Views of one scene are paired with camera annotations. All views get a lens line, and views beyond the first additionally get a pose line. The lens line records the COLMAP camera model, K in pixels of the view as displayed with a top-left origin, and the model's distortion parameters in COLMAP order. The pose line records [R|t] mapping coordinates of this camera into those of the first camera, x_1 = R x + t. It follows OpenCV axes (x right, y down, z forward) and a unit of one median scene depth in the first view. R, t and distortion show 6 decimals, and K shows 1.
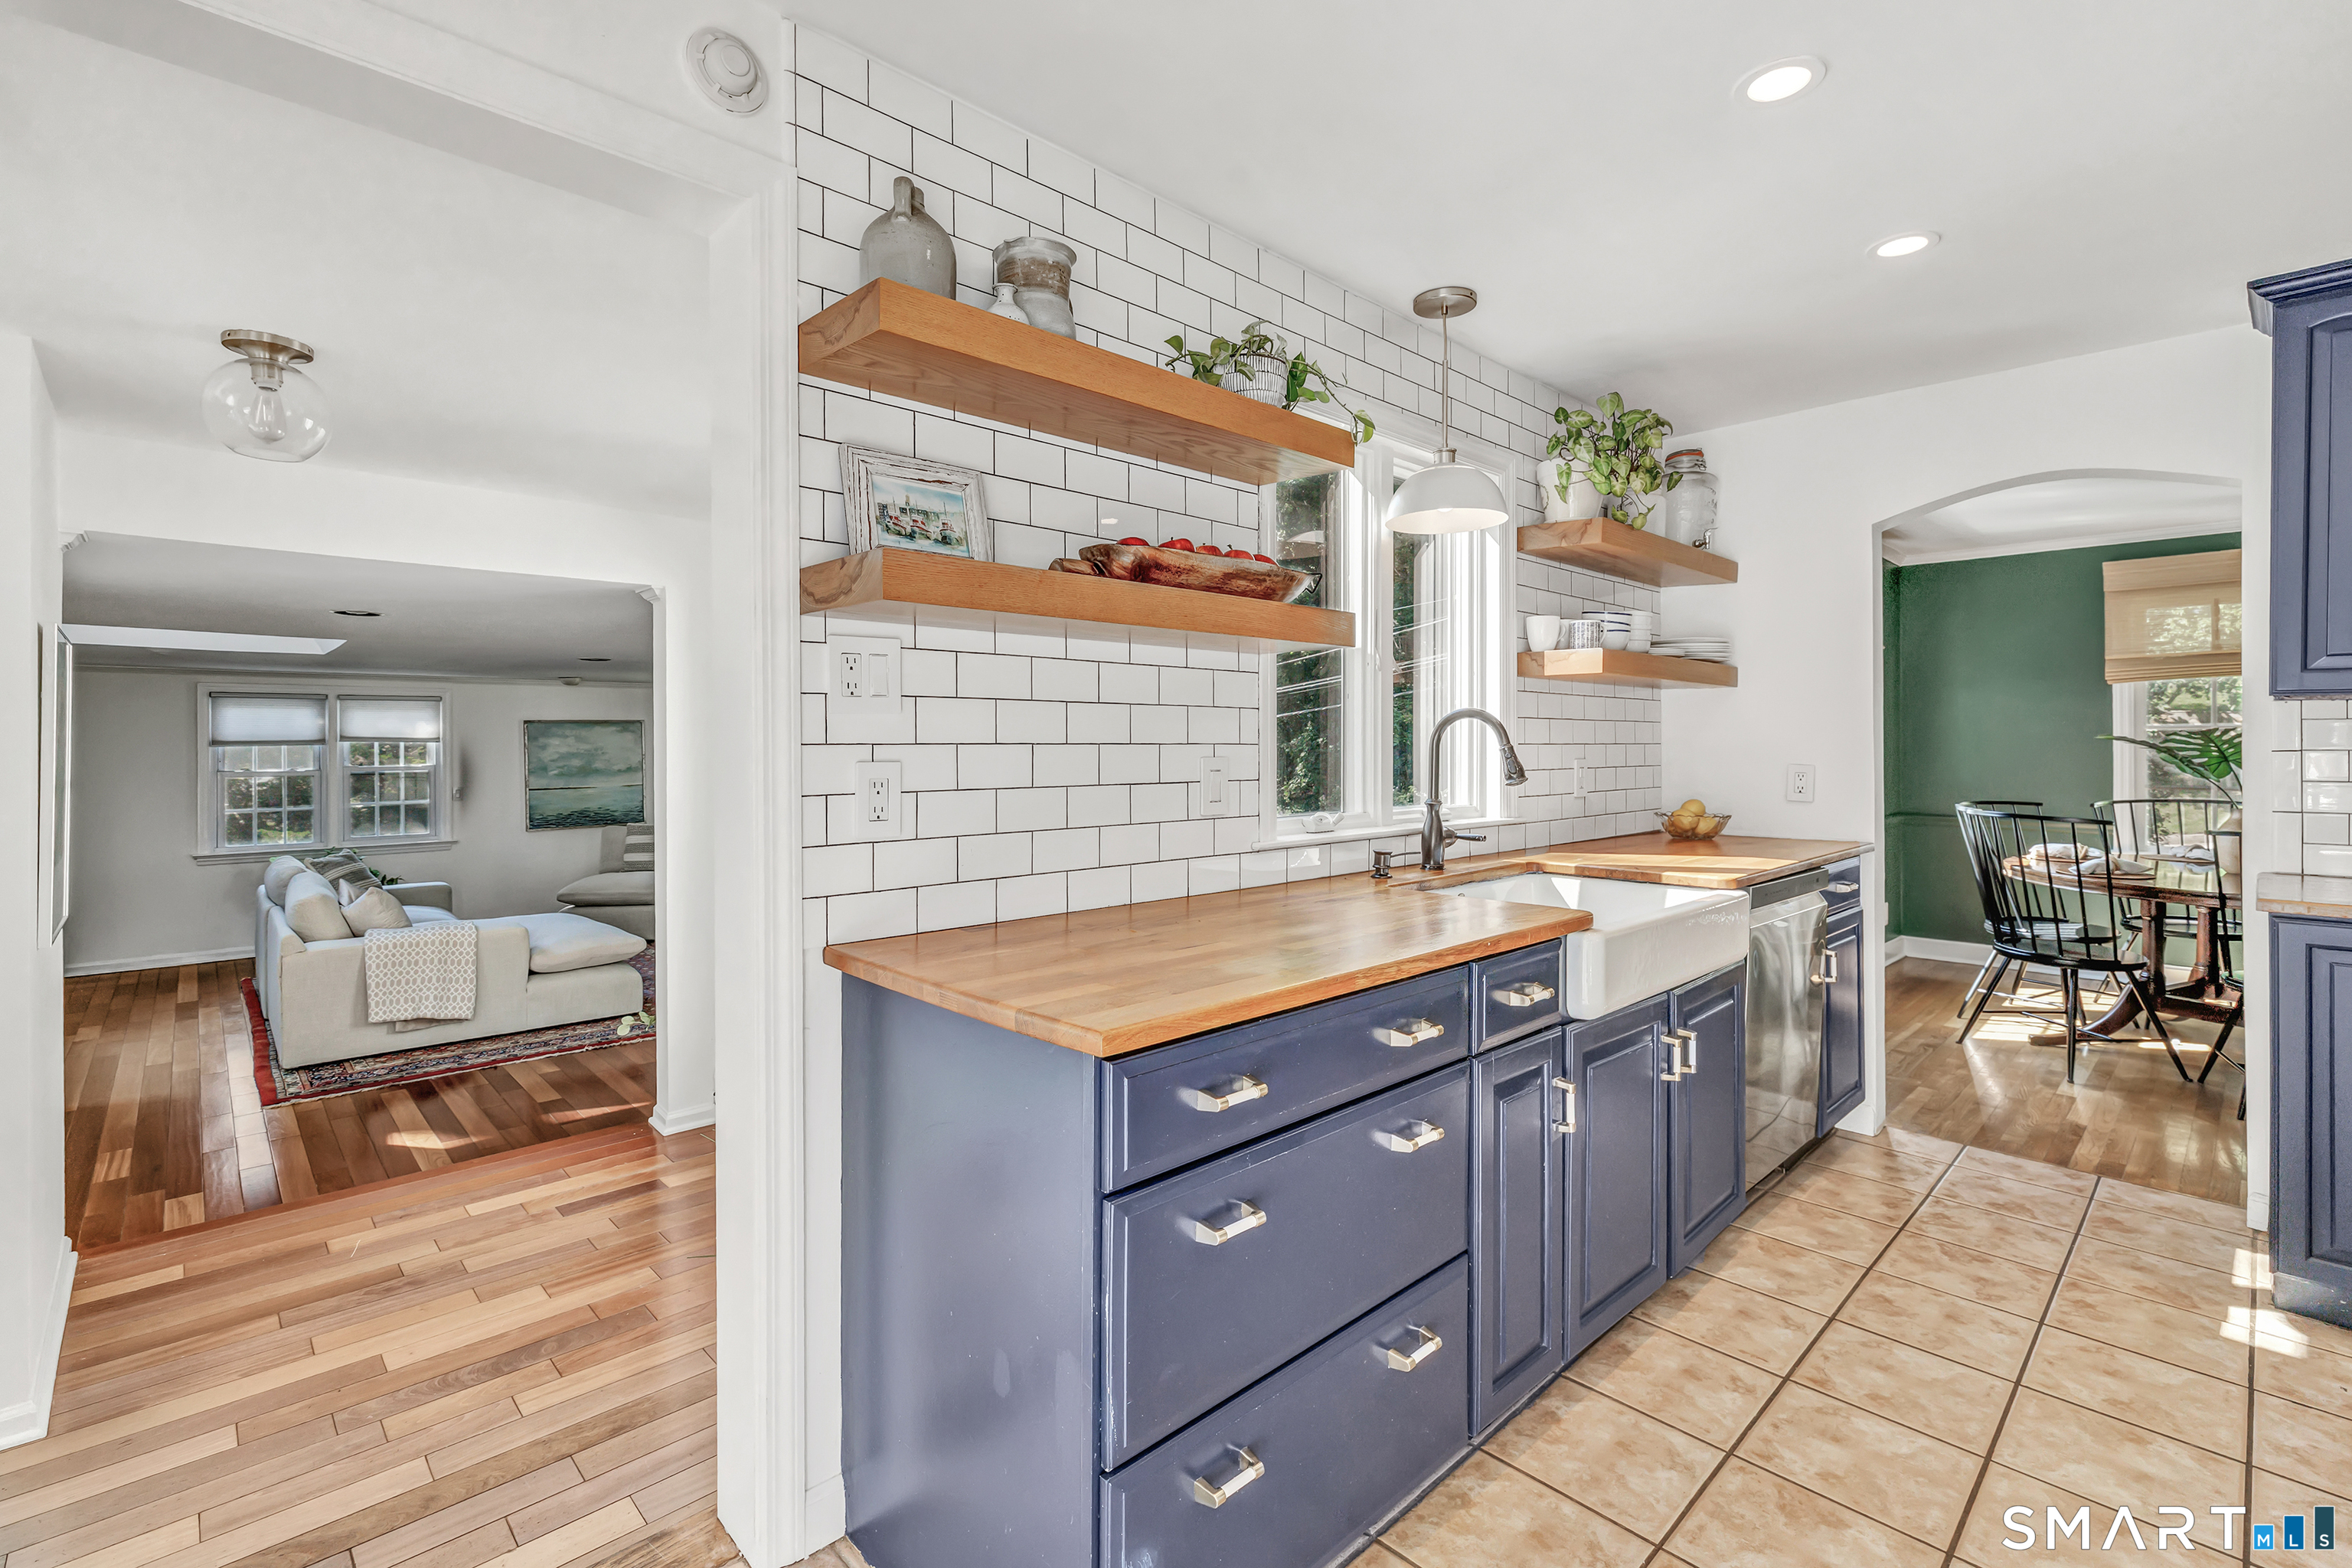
lens RADIAL K [[1077.3, 0, 1124.1], [0, 1077.3, 744.3], [0, 0, 1]] dist [0.000479, 0.000718]
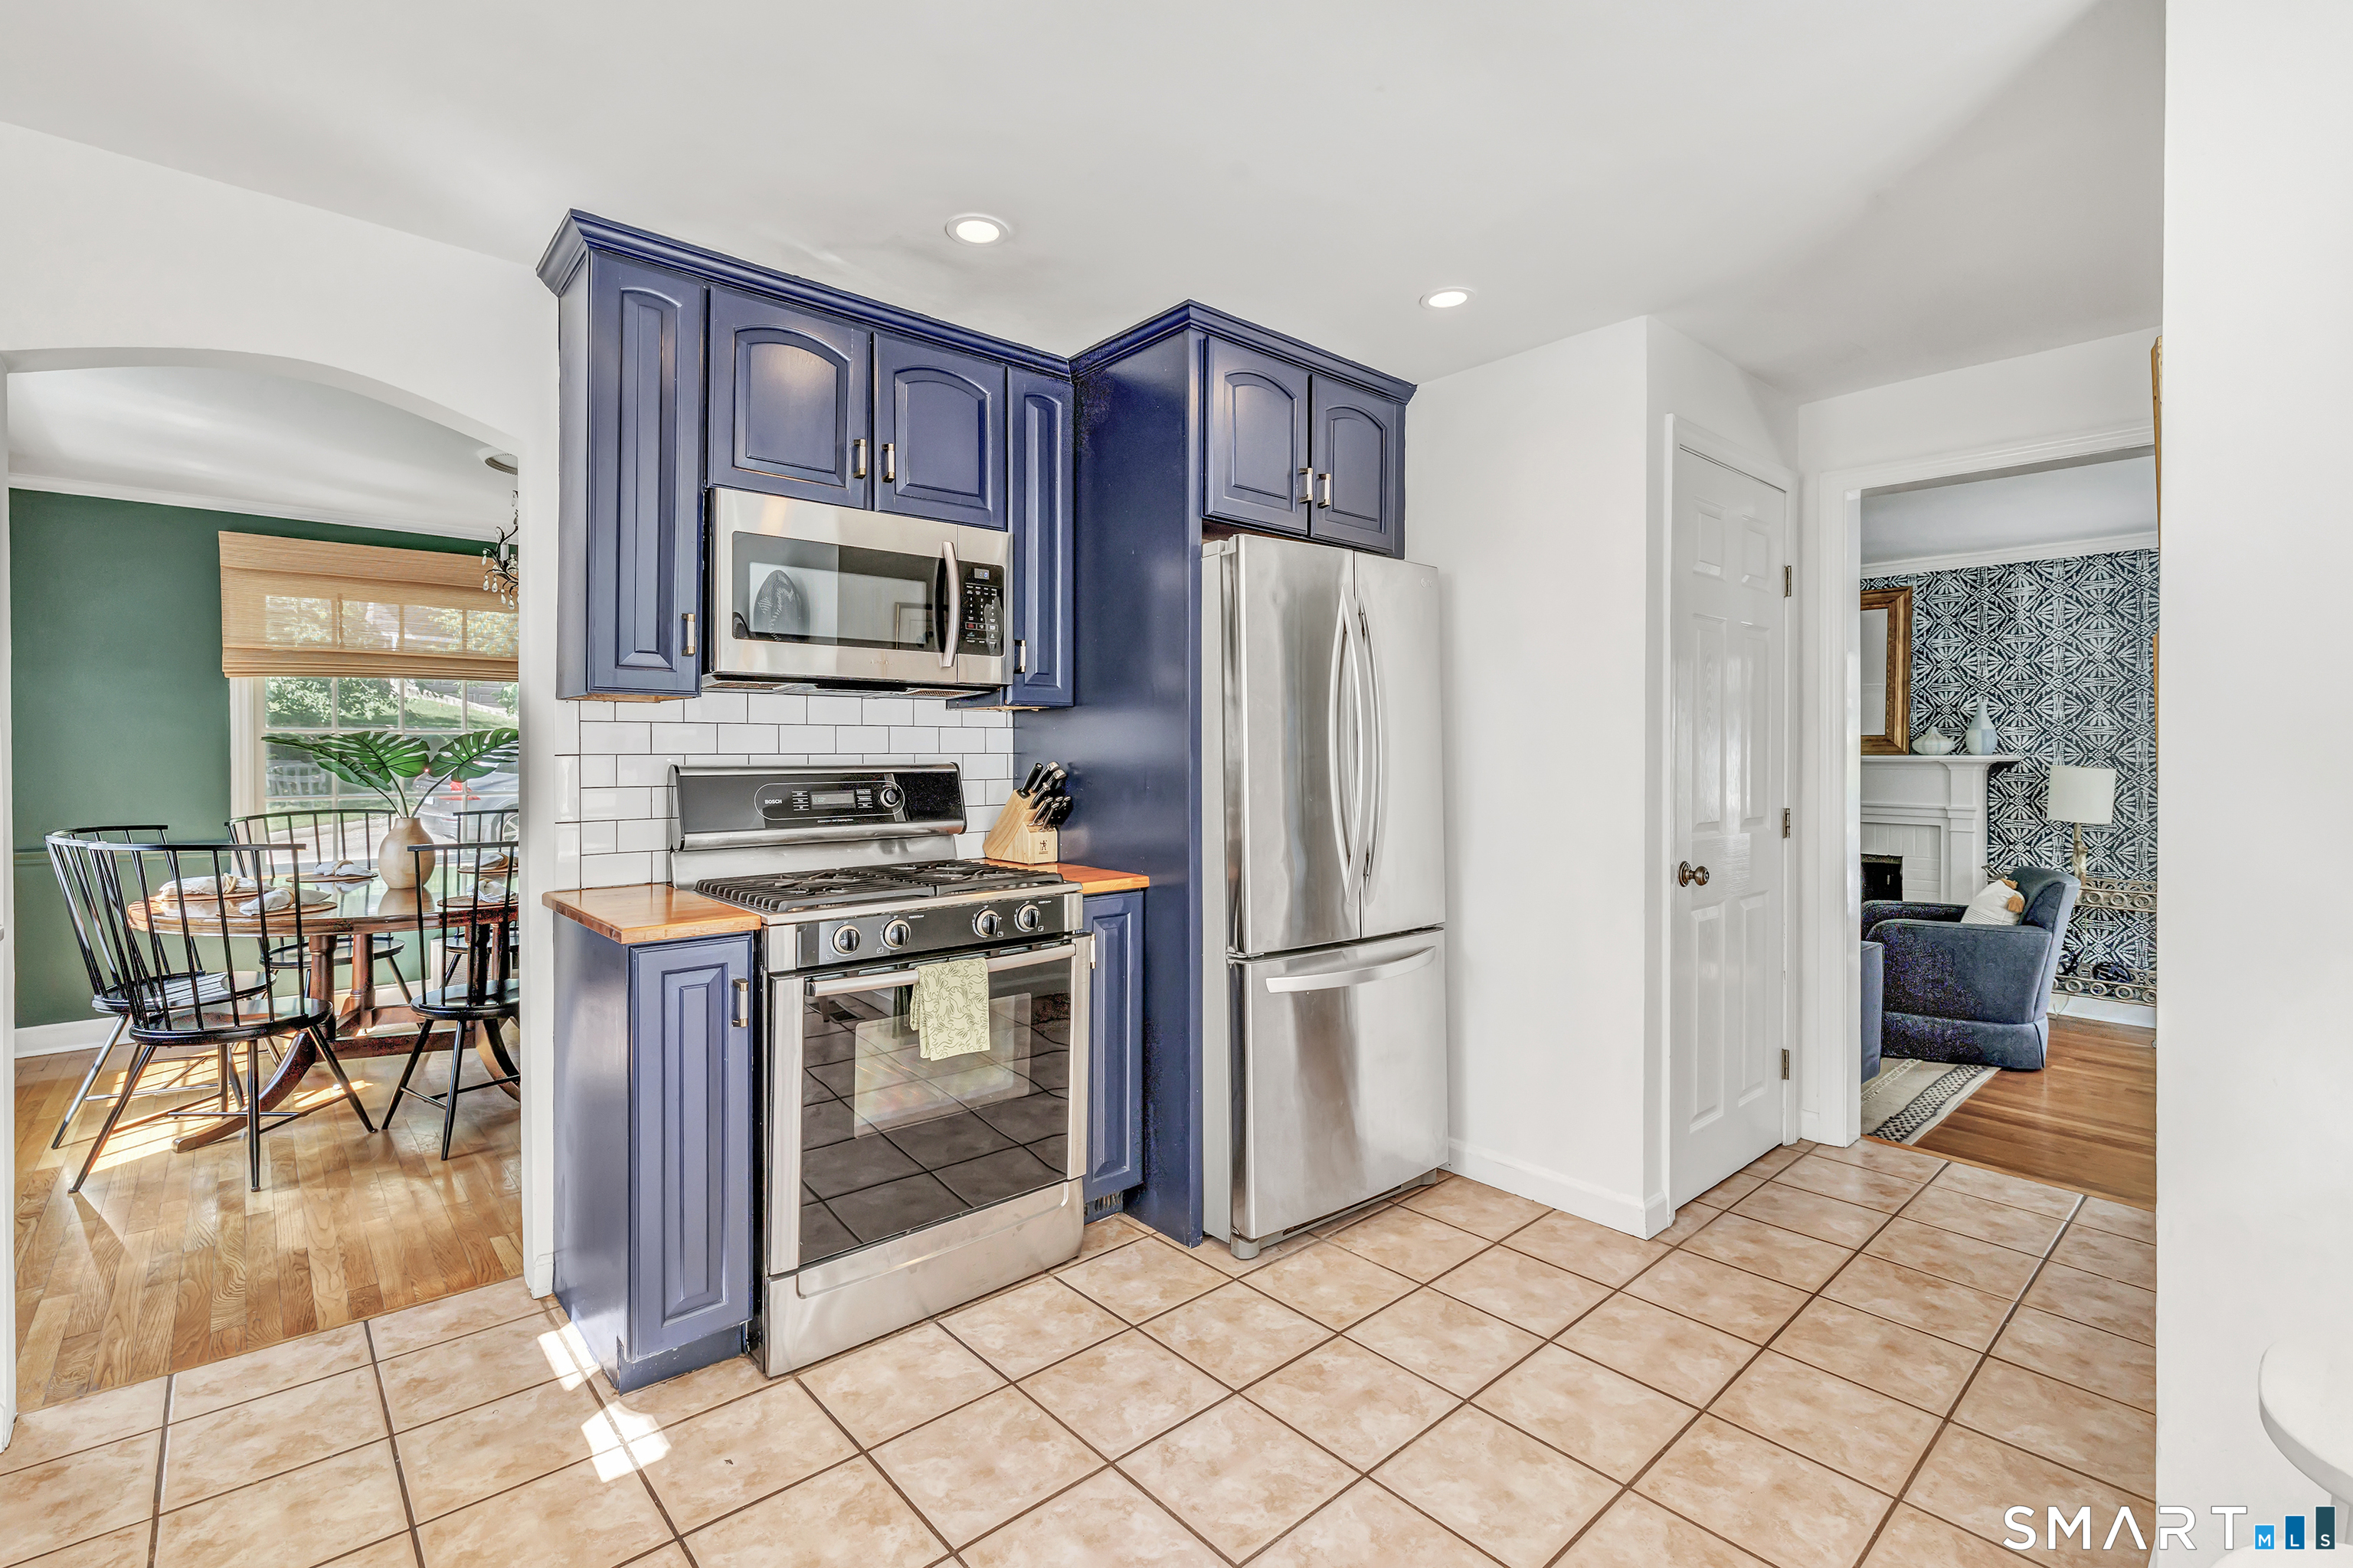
lens RADIAL K [[1077.8, 0, 1247.0], [0, 1077.8, 756.1], [0, 0, 1]] dist [0.000479, 0.000718]
pose [[0.009941, -0.004040, 0.999942, 0.158240], [-0.001426, 0.999991, 0.004054, 0.001879], [-0.999950, -0.001467, 0.009935, 0.379854]]
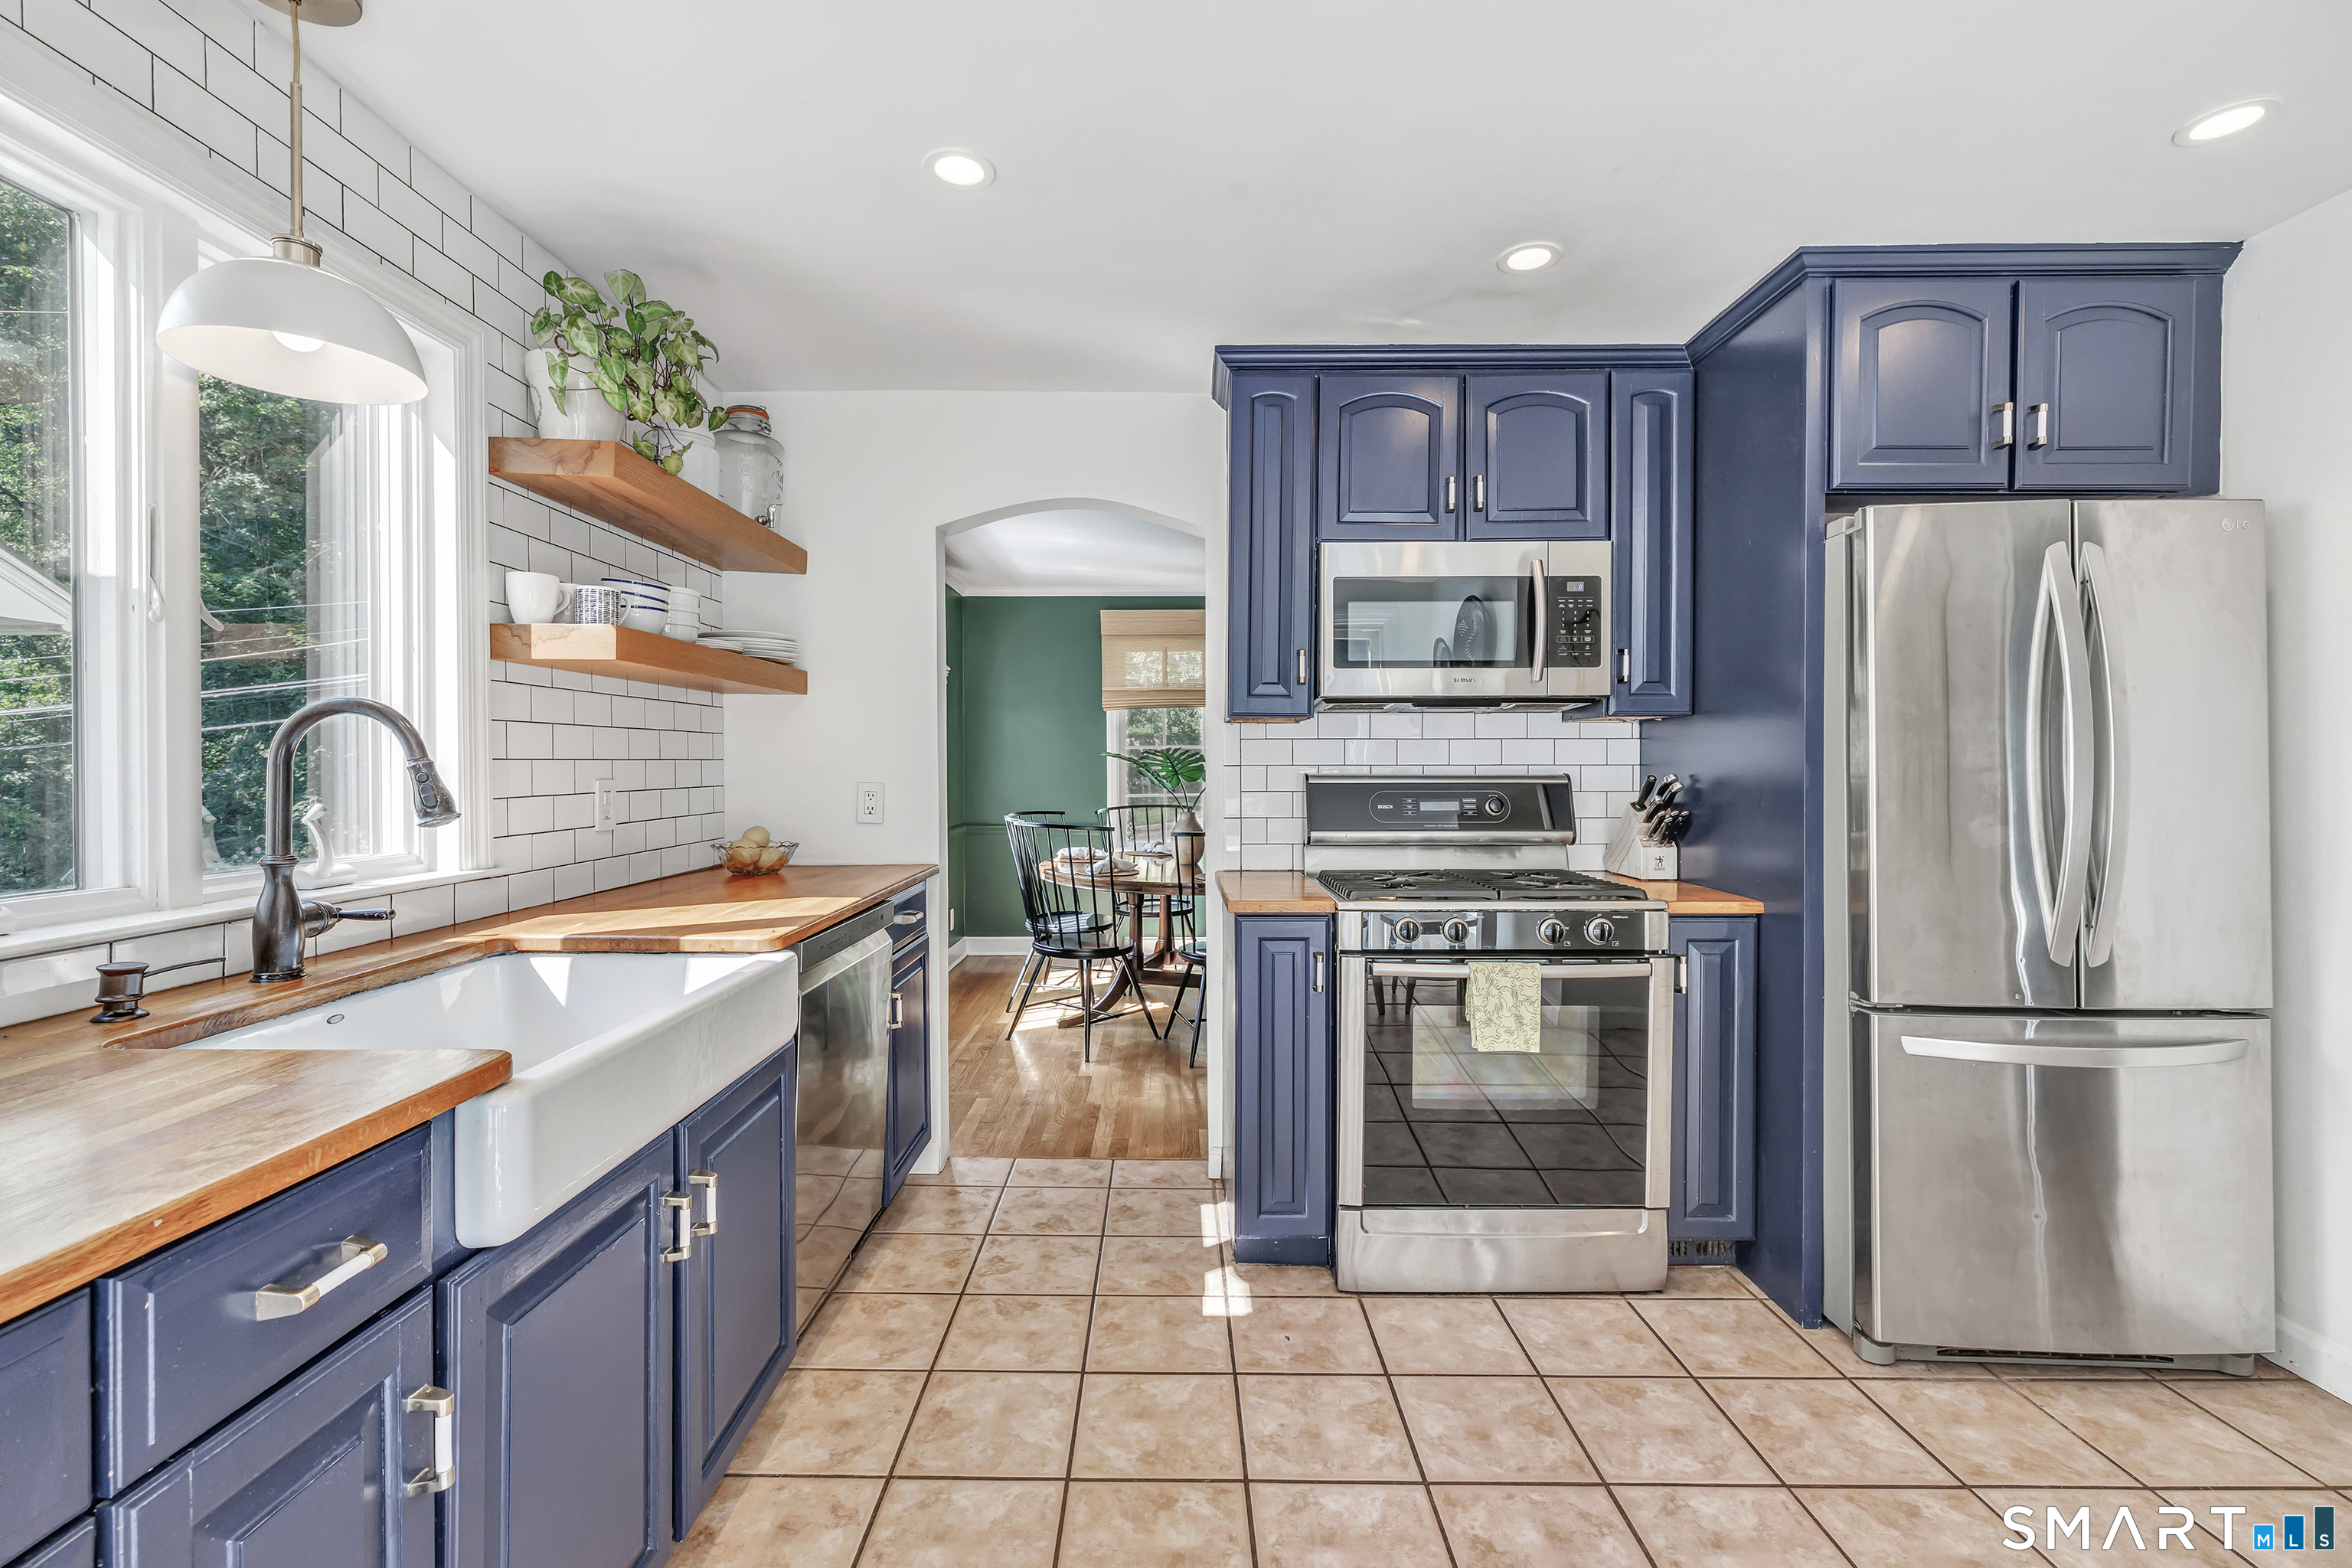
lens RADIAL K [[1077.3, 0, 1162.9], [0, 1077.3, 775.5], [0, 0, 1]] dist [0.000479, 0.000718]
pose [[0.692281, -0.009045, 0.721571, 0.163374], [-0.000928, 0.999909, 0.013424, 0.000586], [-0.721627, -0.009963, 0.692210, 0.221541]]
